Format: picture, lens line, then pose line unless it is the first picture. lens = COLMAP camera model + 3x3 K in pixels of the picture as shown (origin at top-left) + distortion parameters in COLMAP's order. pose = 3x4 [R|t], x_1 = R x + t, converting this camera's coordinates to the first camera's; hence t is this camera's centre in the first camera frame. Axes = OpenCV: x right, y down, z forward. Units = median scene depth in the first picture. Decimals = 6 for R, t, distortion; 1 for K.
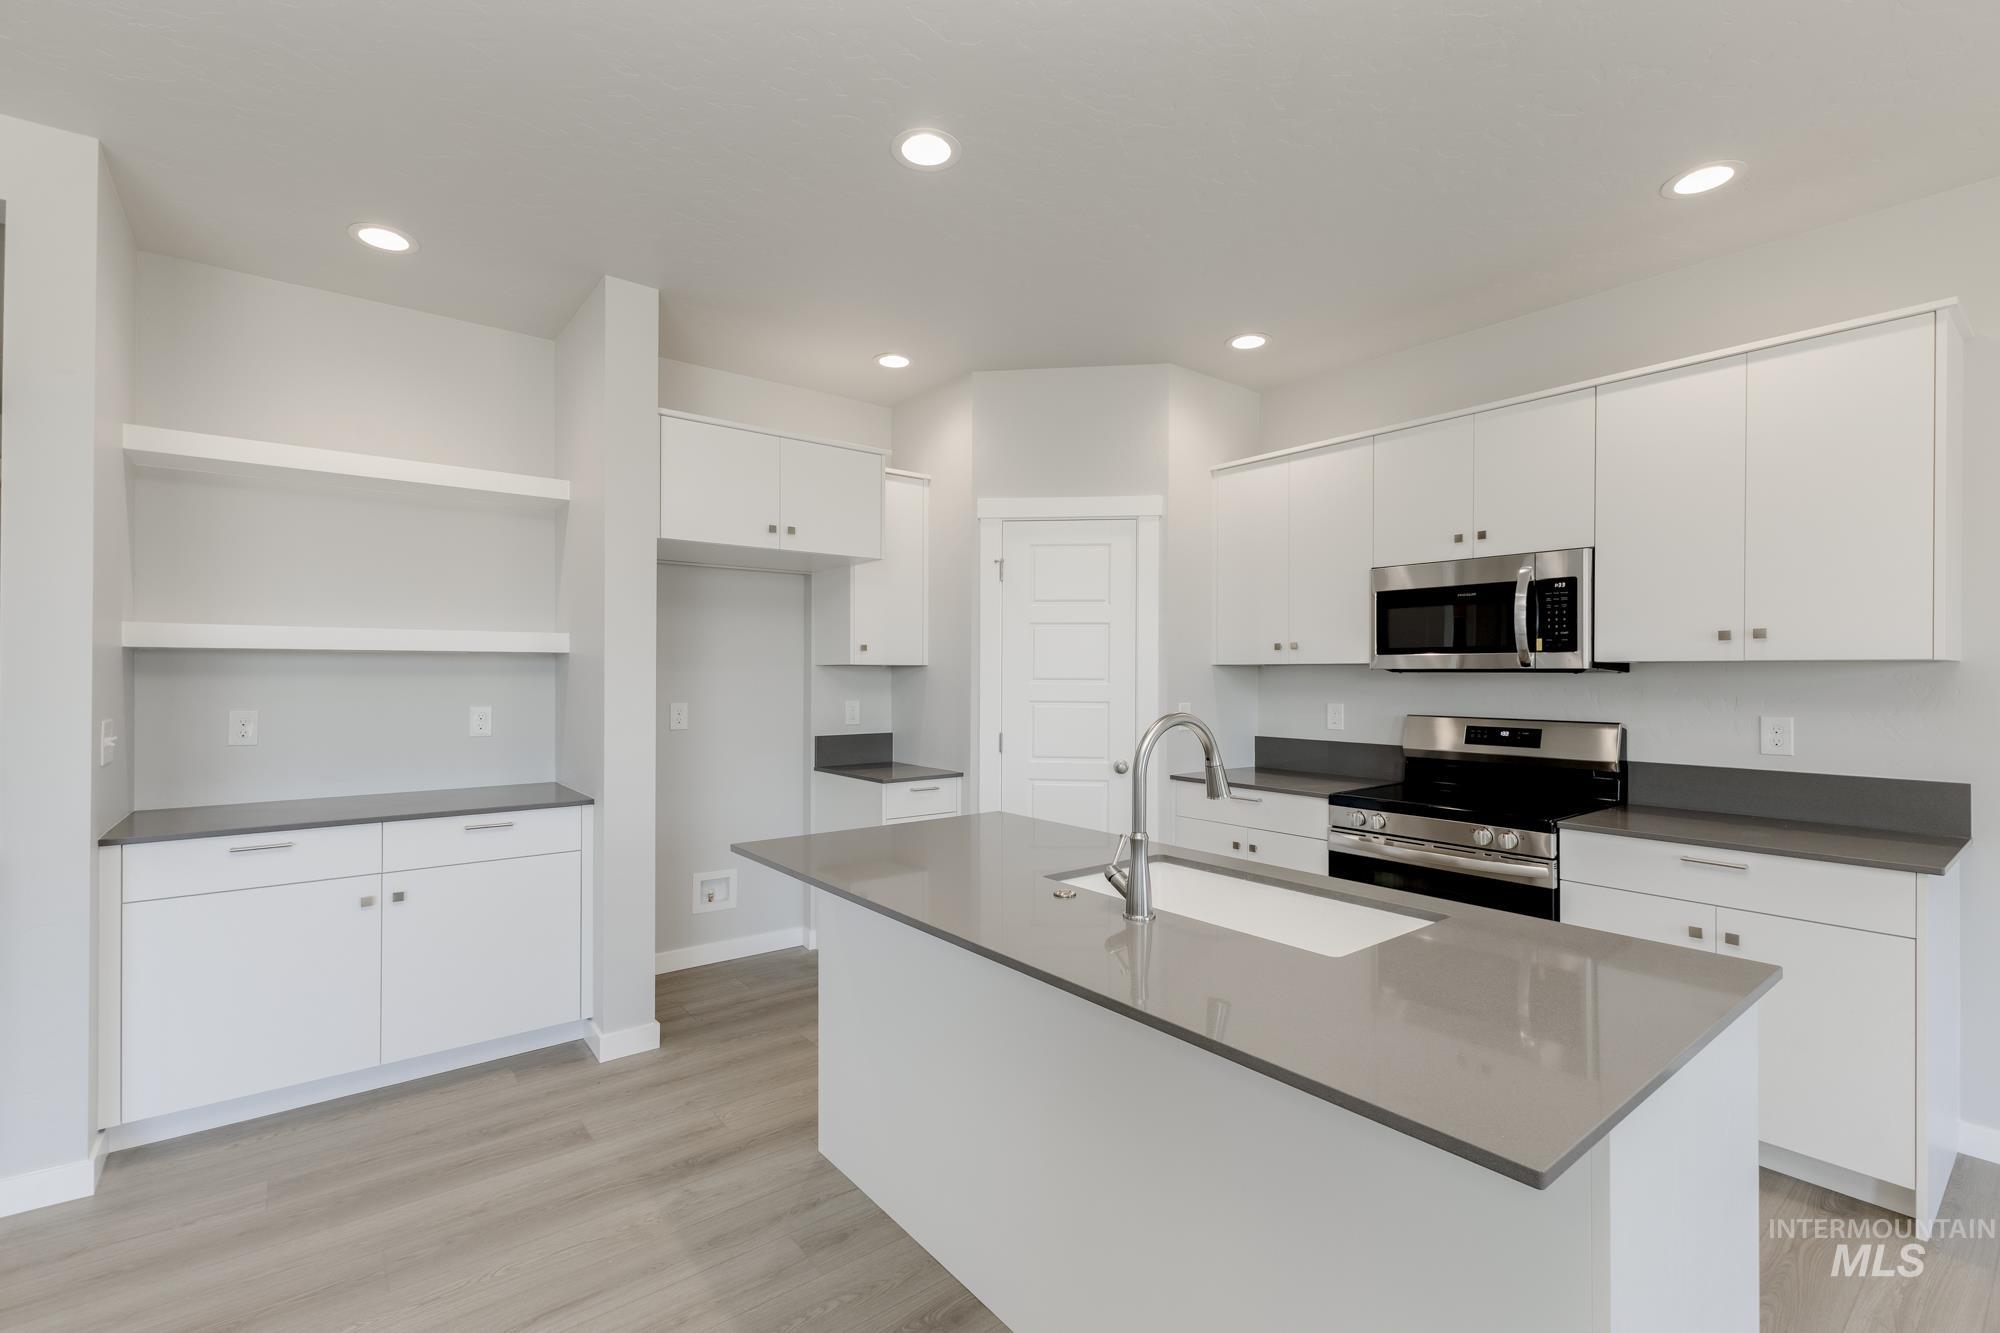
lens RADIAL K [[873.7, 0, 999.1], [0, 873.7, 671.9], [0, 0, 1]] dist [0.018275, -0.009198]
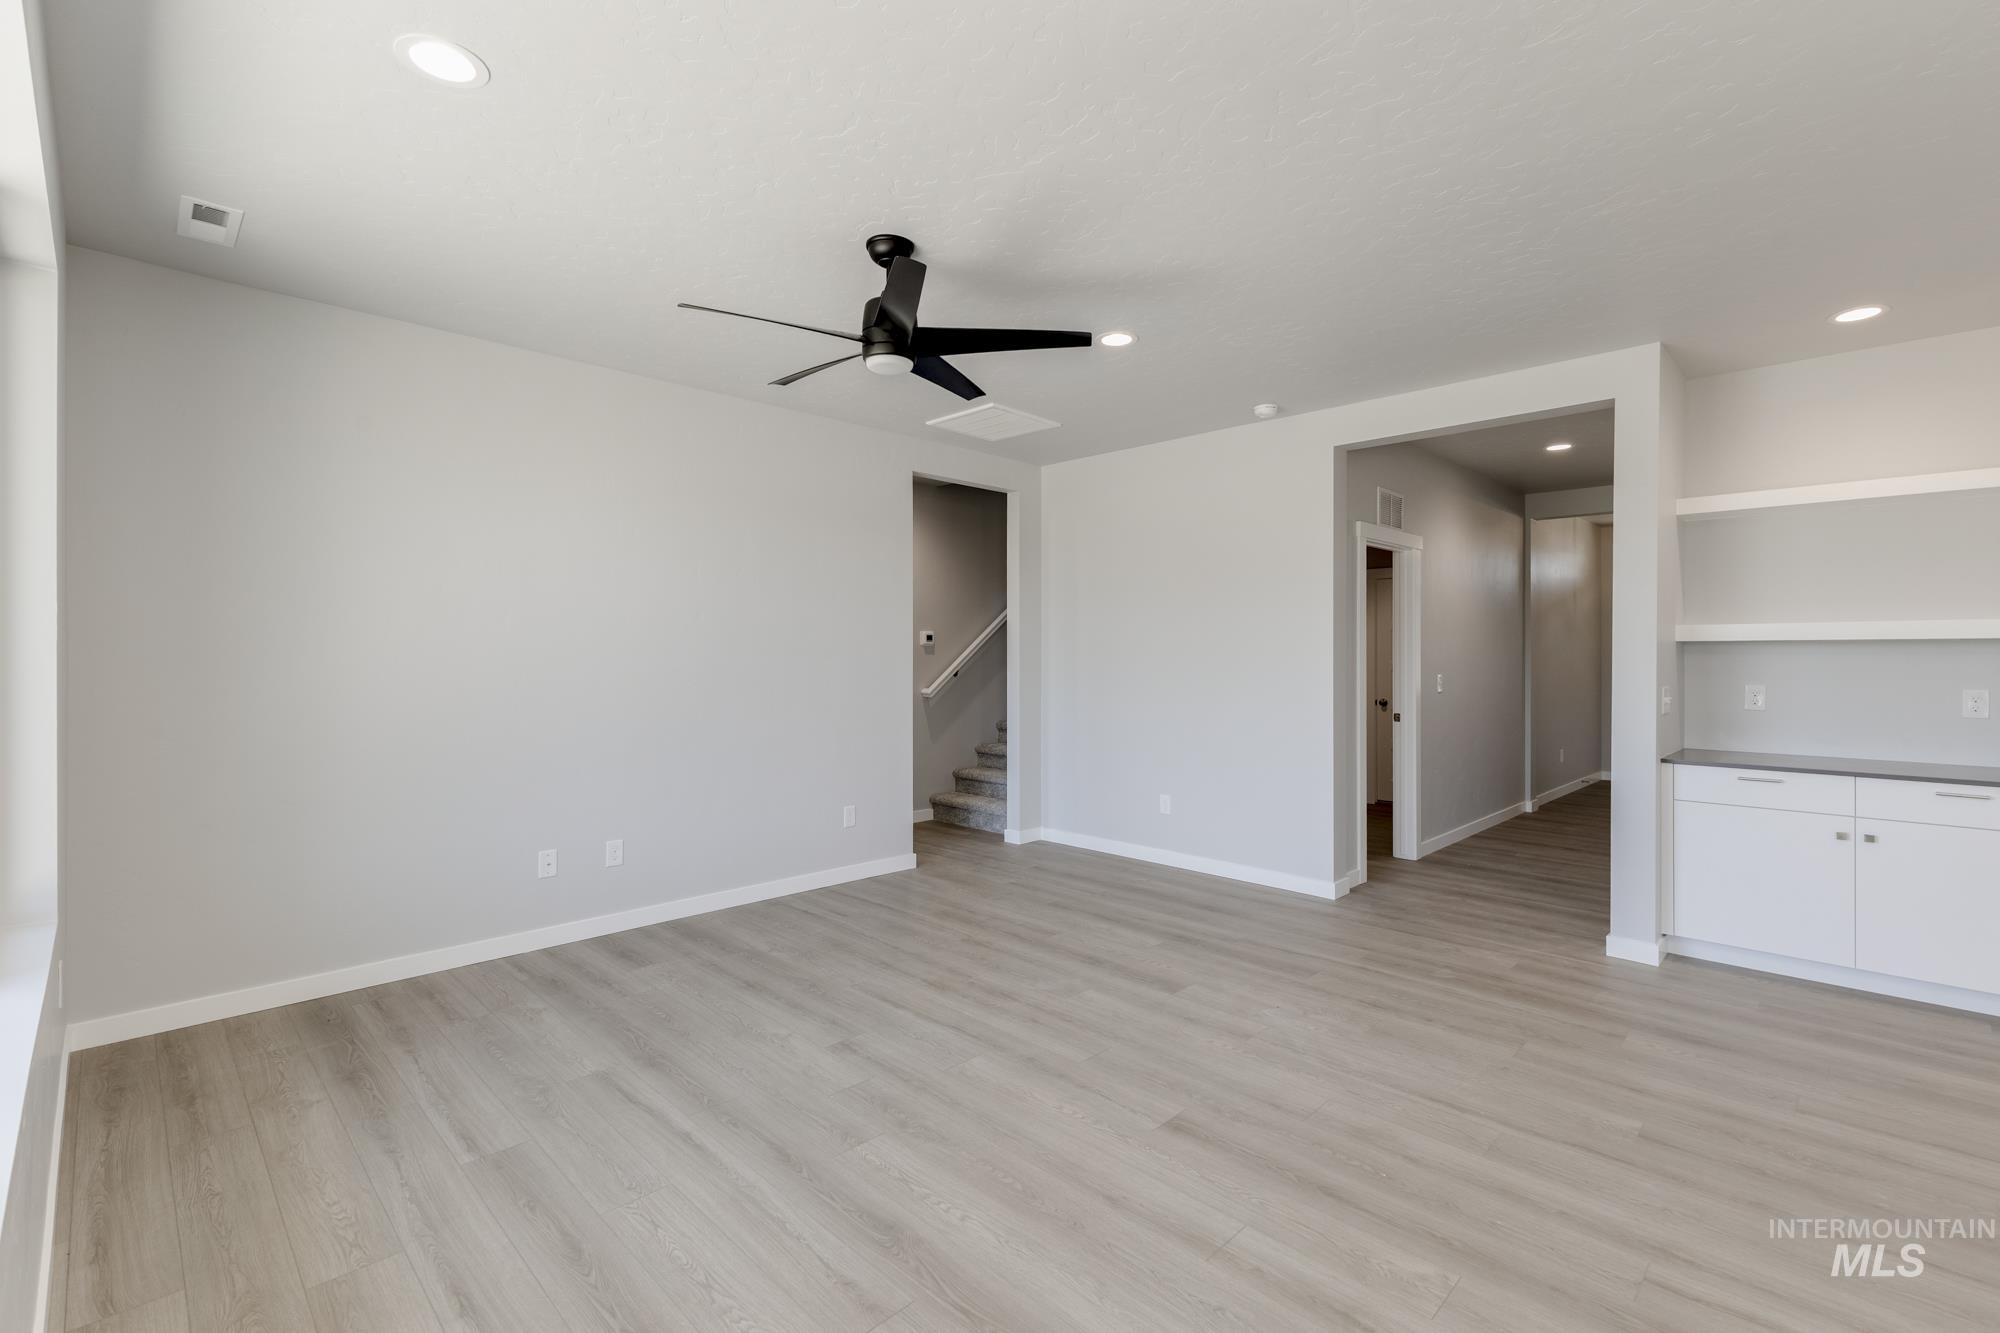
lens RADIAL K [[889.2, 0, 999.3], [0, 889.2, 655.6], [0, 0, 1]] dist [0.001747, 0.000149]
pose [[0.117876, -0.000290, -0.993028, 0.425394], [-0.000463, 1.000000, -0.000347, -0.002006], [0.993028, 0.000500, 0.117876, -0.373350]]
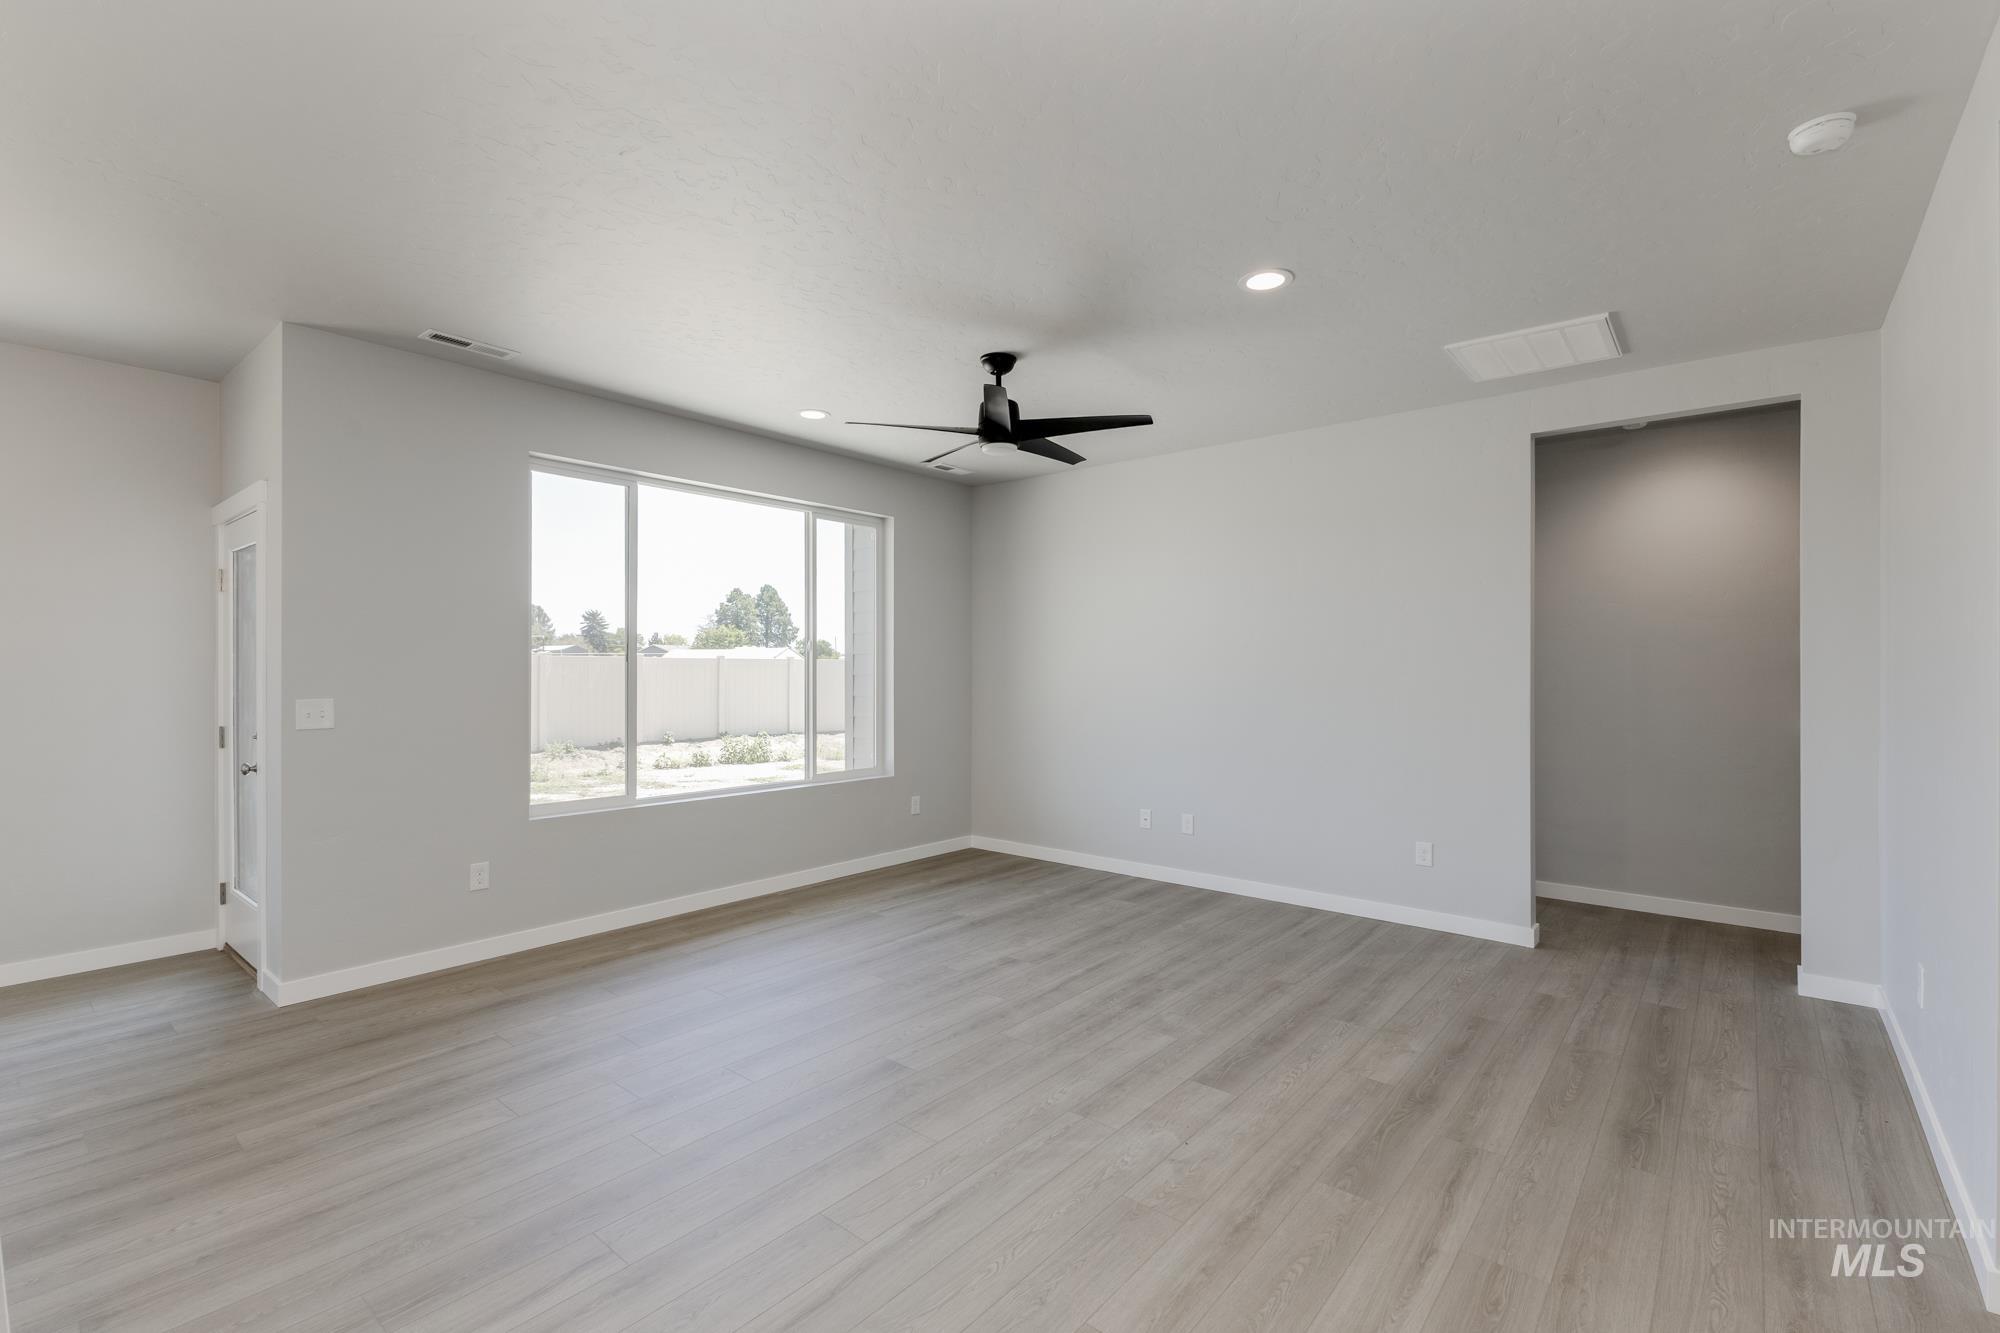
lens RADIAL K [[873.7, 0, 999.1], [0, 873.7, 671.9], [0, 0, 1]] dist [0.018275, -0.009198]
pose [[-0.977949, -0.004494, -0.208794, -0.383819], [-0.004734, 0.999989, 0.000652, 0.000390], [0.208789, 0.001626, -0.977959, 1.012020]]
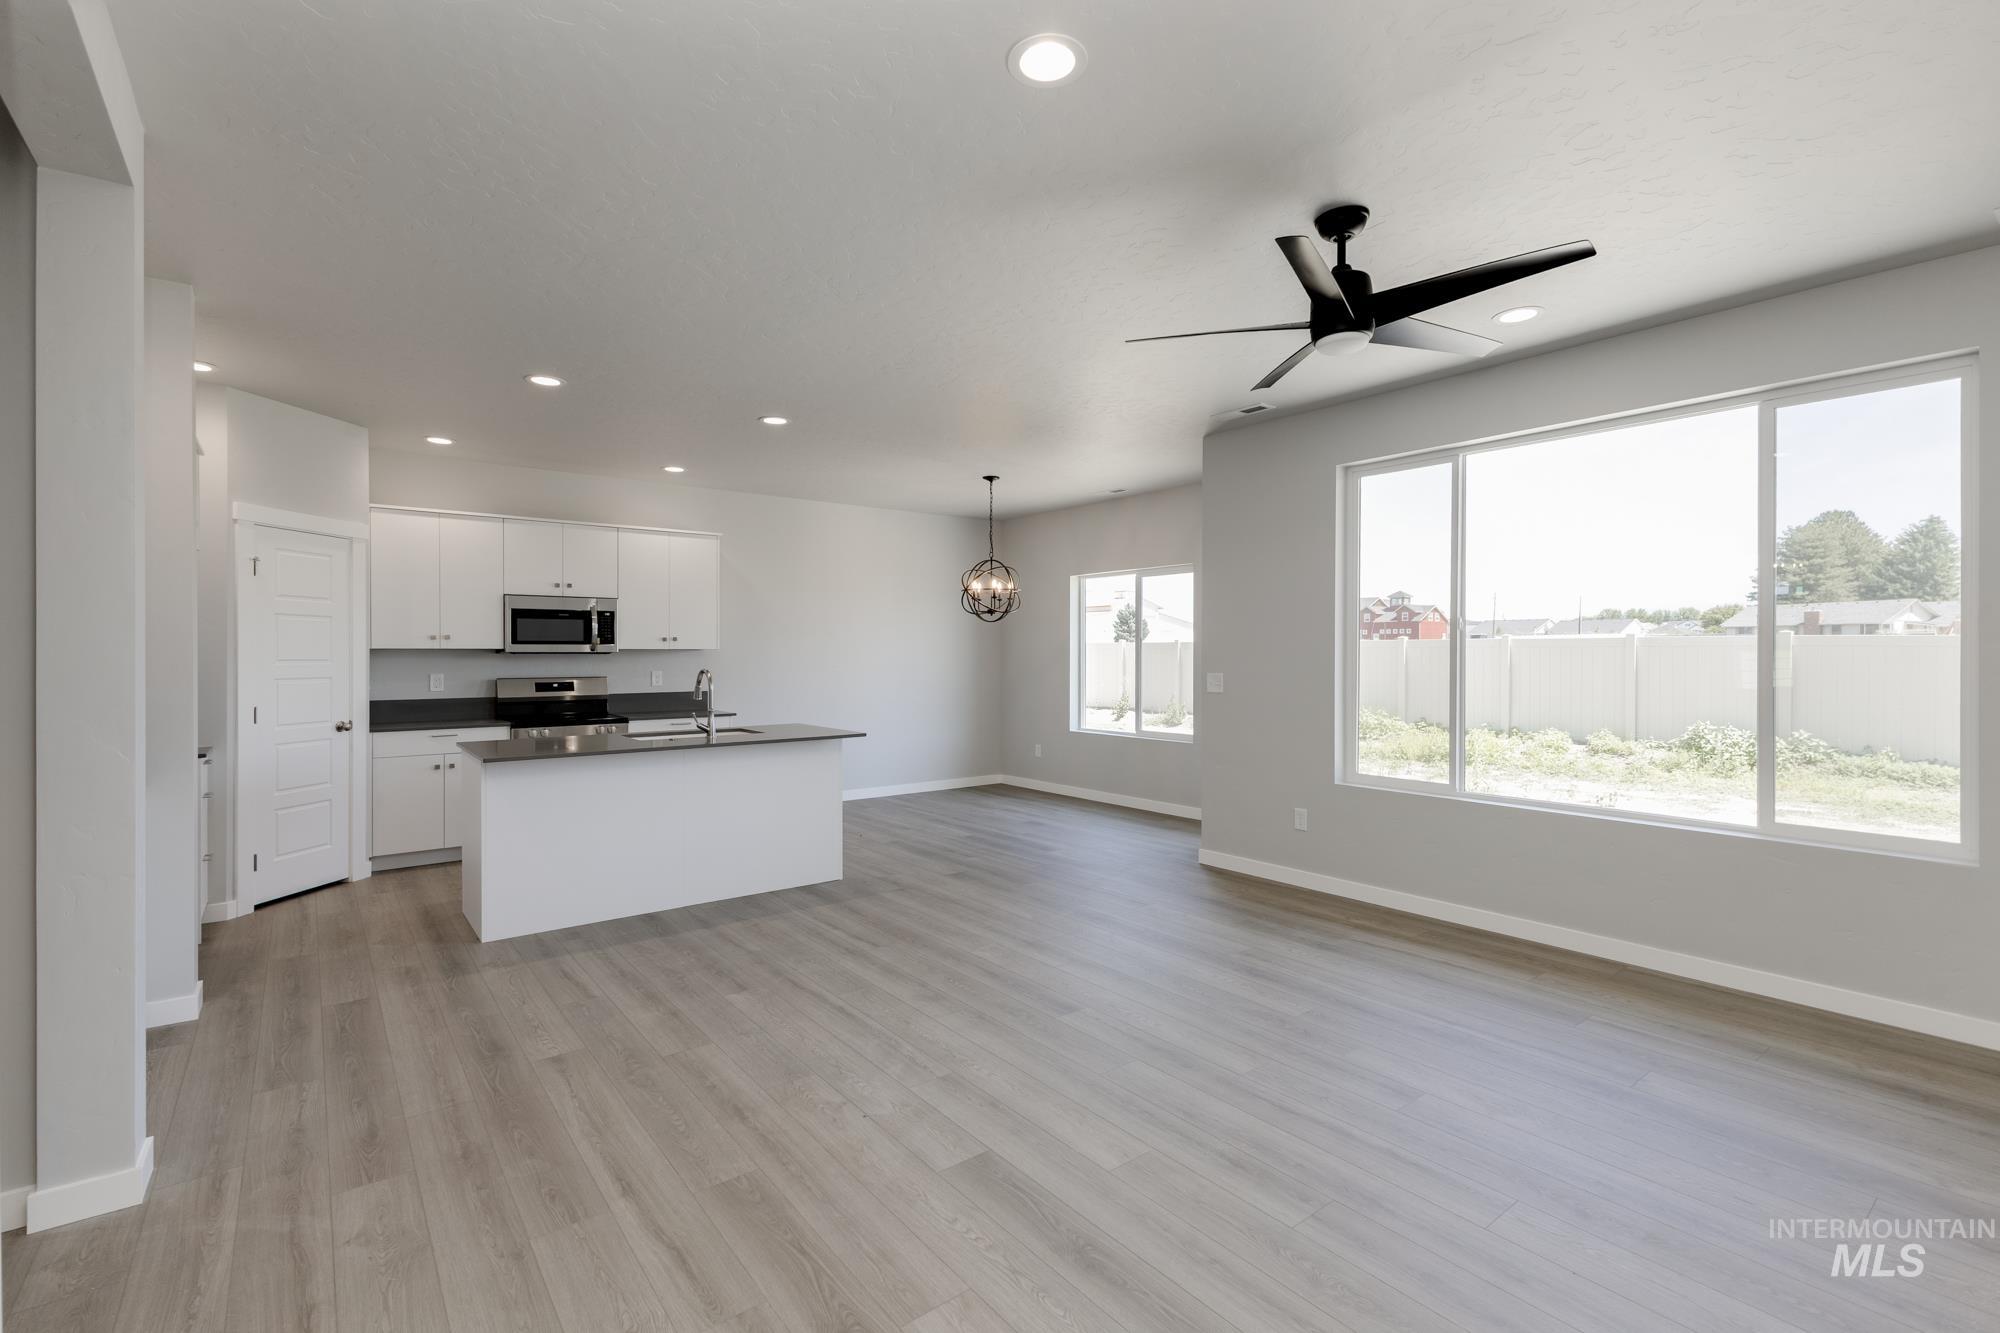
lens RADIAL K [[889.2, 0, 999.3], [0, 889.2, 655.6], [0, 0, 1]] dist [0.001747, 0.000149]
pose [[-0.002389, -0.005293, 0.999983, -1.711934], [0.000838, 0.999986, 0.005295, -0.005902], [-0.999997, 0.000850, -0.002384, 0.020416]]
